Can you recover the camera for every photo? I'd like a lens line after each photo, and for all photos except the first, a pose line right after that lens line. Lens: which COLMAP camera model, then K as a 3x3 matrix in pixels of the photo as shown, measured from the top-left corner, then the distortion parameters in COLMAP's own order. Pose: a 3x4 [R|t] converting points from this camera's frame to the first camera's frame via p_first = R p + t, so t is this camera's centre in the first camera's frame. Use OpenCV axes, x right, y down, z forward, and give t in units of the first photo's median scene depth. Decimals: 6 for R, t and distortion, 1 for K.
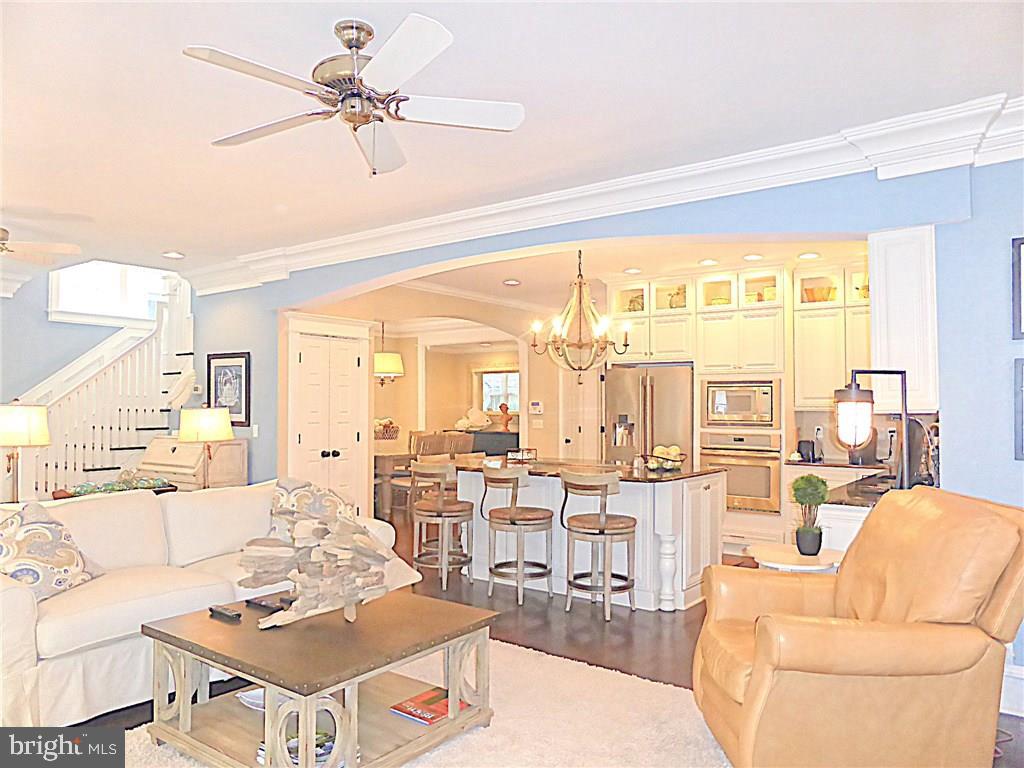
lens RADIAL K [[738.4, 0, 512.0], [0, 738.4, 384.0], [0, 0, 1]] dist [-0.002892, -0.001350]
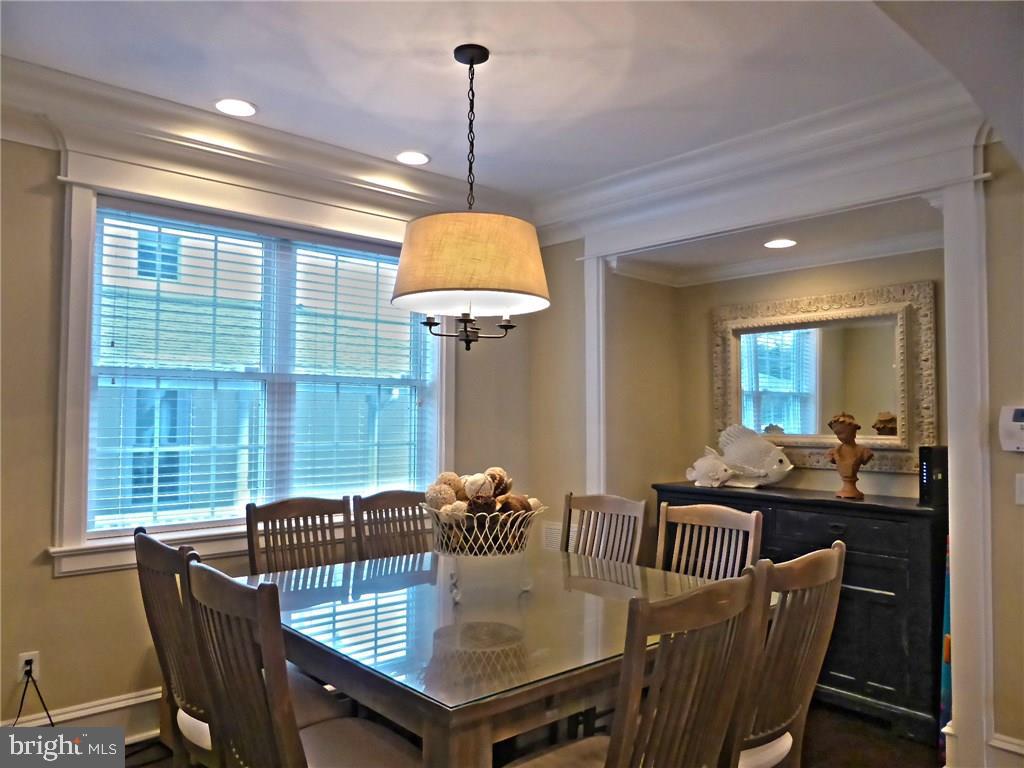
lens RADIAL K [[738.4, 0, 512.0], [0, 738.4, 384.0], [0, 0, 1]] dist [-0.002892, -0.001350]
pose [[0.981596, -0.005440, -0.190889, -0.095275], [0.002712, 0.999890, -0.014551, 0.017808], [0.190948, 0.013765, 0.981504, 0.643242]]
